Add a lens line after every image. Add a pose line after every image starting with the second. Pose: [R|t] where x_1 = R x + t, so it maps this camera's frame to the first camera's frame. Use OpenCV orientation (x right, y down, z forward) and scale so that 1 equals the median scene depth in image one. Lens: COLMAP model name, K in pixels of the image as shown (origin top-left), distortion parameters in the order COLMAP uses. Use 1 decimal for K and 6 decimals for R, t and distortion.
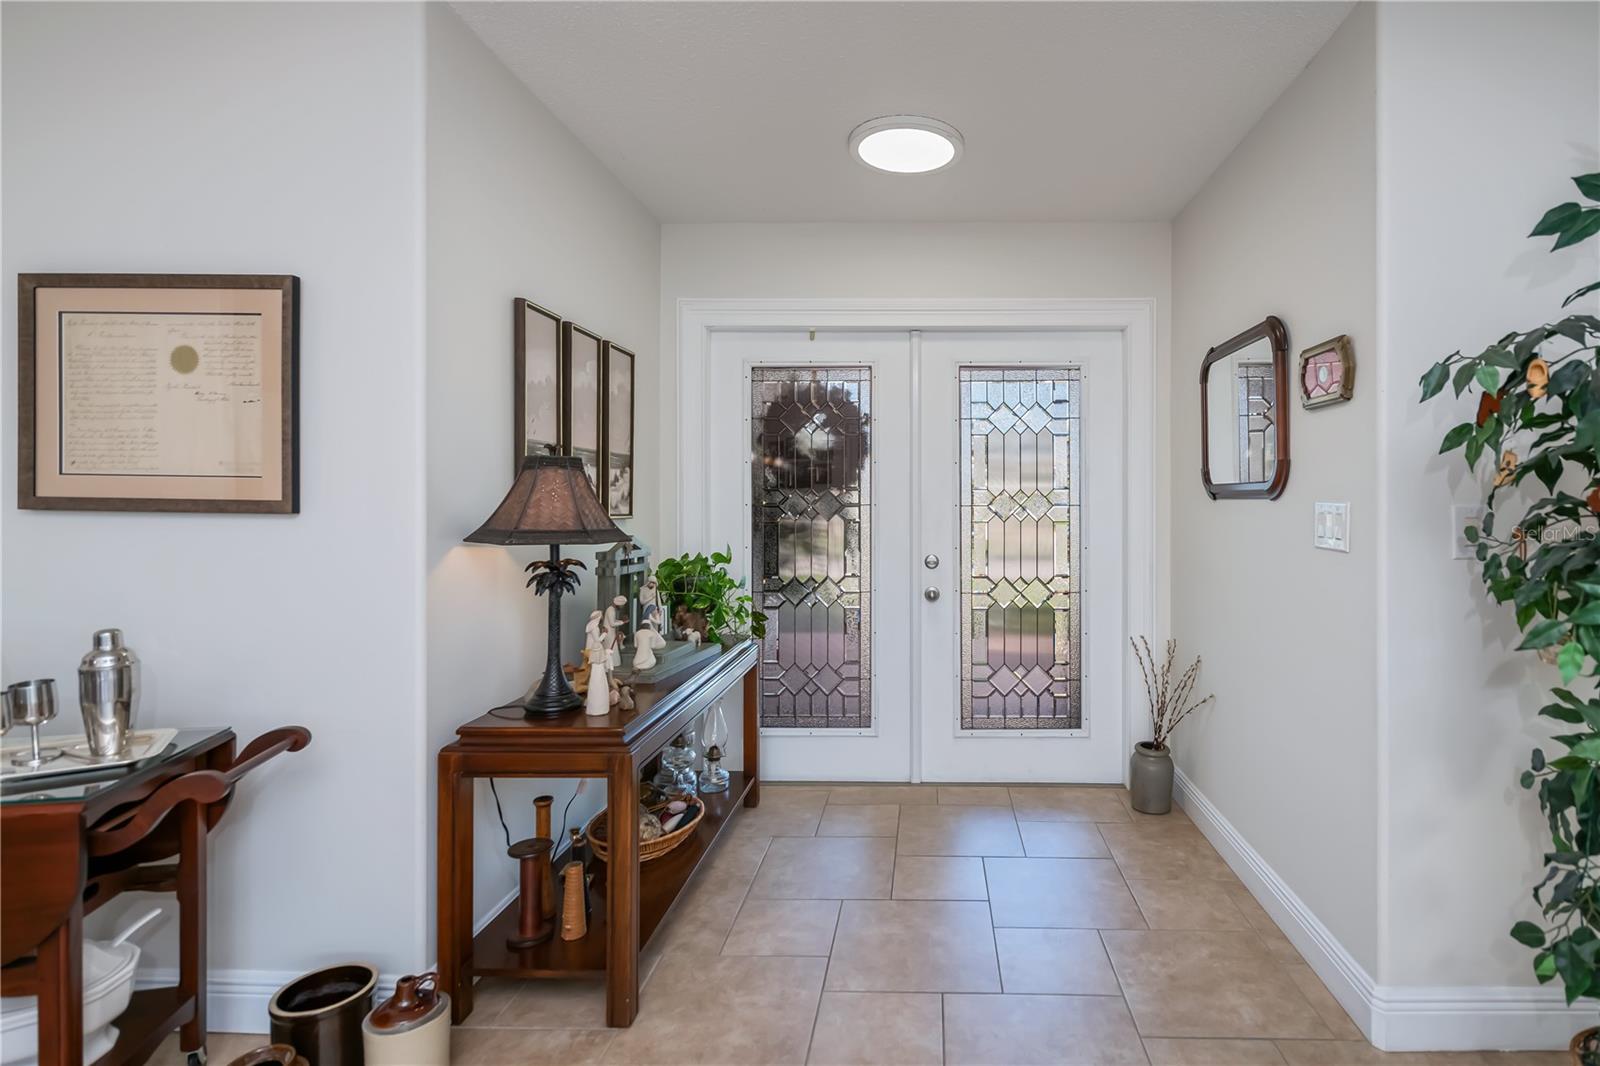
lens RADIAL K [[754.8, 0, 919.9], [0, 754.8, 501.6], [0, 0, 1]] dist [0.003727, -0.000978]
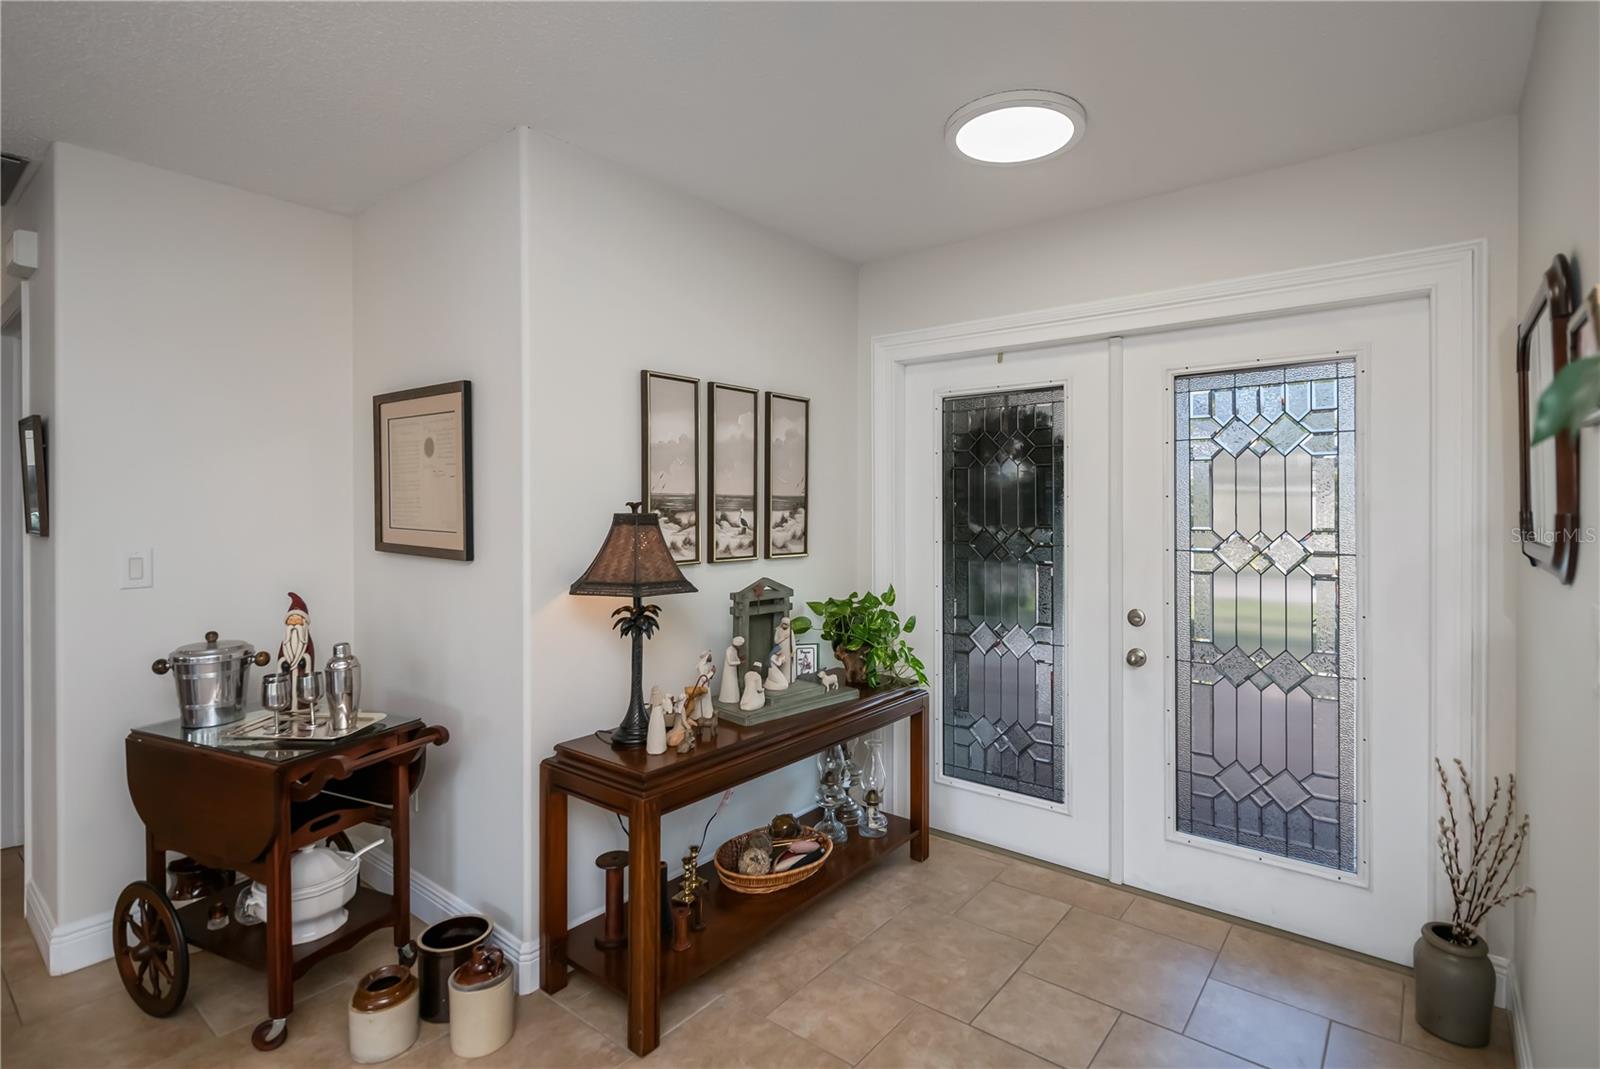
lens RADIAL K [[754.8, 0, 919.9], [0, 754.8, 503.1], [0, 0, 1]] dist [0.003727, -0.000978]
pose [[0.815211, 0.003347, -0.579155, 0.371825], [-0.001028, 0.999990, 0.004331, -0.059339], [0.579164, -0.002936, 0.815206, 0.249136]]
